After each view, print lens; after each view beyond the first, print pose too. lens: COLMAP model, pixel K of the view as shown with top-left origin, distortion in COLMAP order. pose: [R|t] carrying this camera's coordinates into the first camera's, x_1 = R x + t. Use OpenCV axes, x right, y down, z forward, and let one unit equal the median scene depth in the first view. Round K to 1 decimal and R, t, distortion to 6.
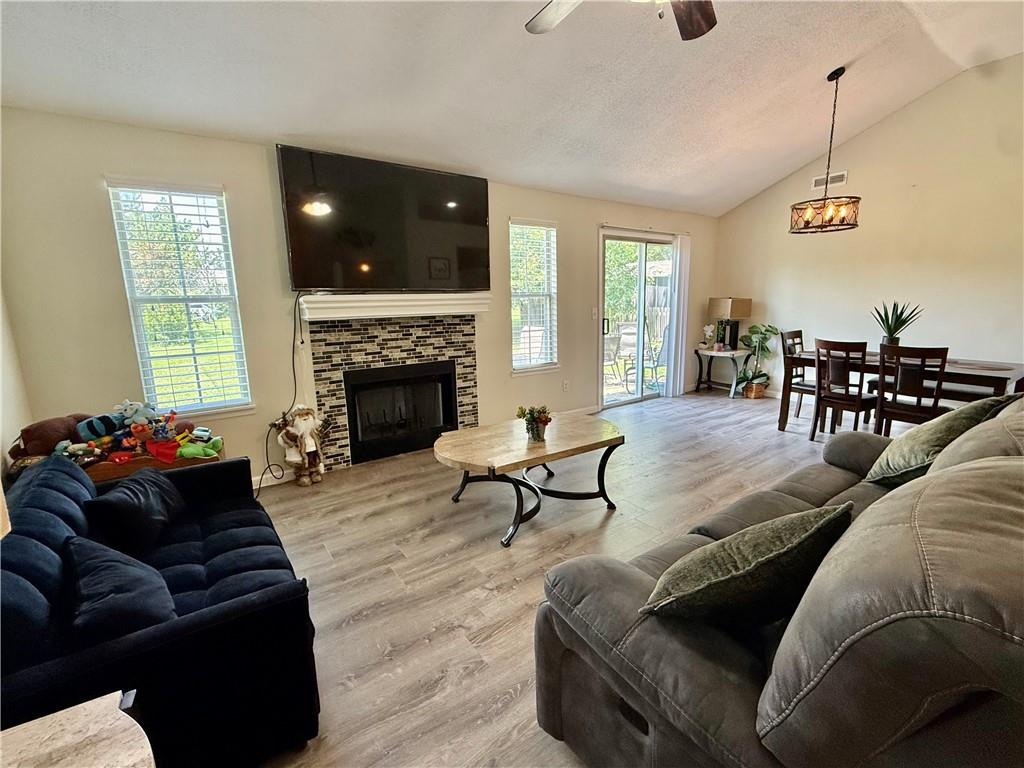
lens RADIAL K [[460.3, 0, 513.5], [0, 460.3, 376.4], [0, 0, 1]] dist [-0.001937, -0.000112]
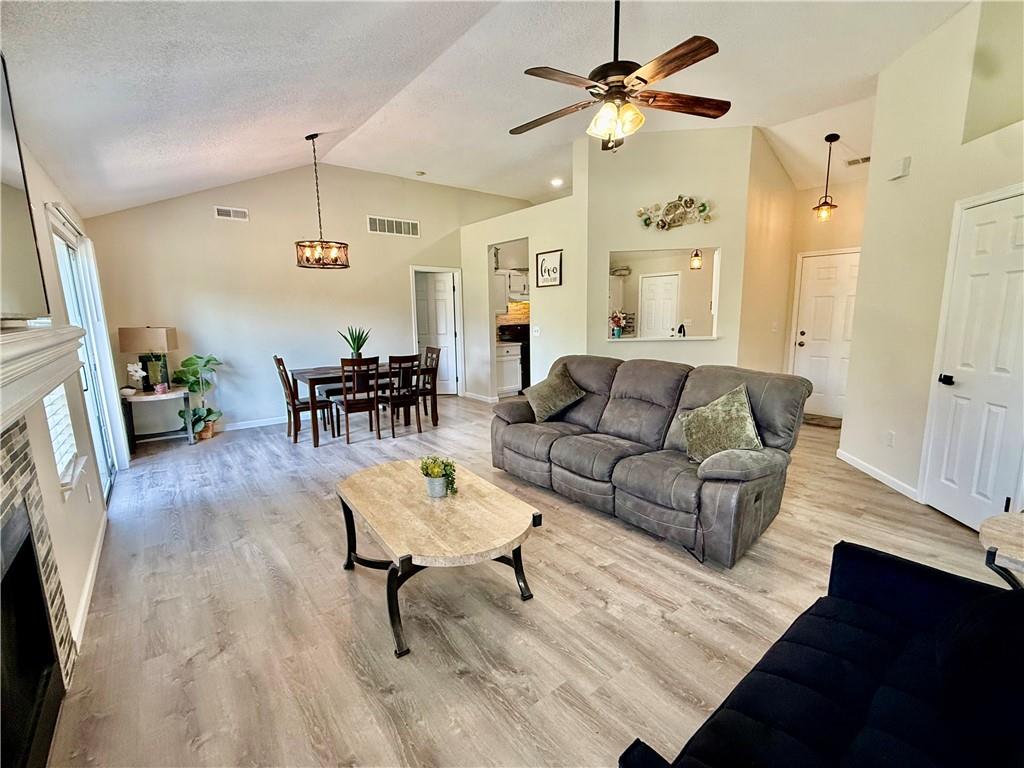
lens RADIAL K [[446.3, 0, 512.0], [0, 446.3, 384.0], [0, 0, 1]] dist [0.000468, 0.000063]
pose [[-0.046397, -0.149835, 0.987622, -0.530302], [0.183226, 0.970636, 0.155866, -0.122102], [-0.981975, 0.188189, -0.017581, 0.617448]]
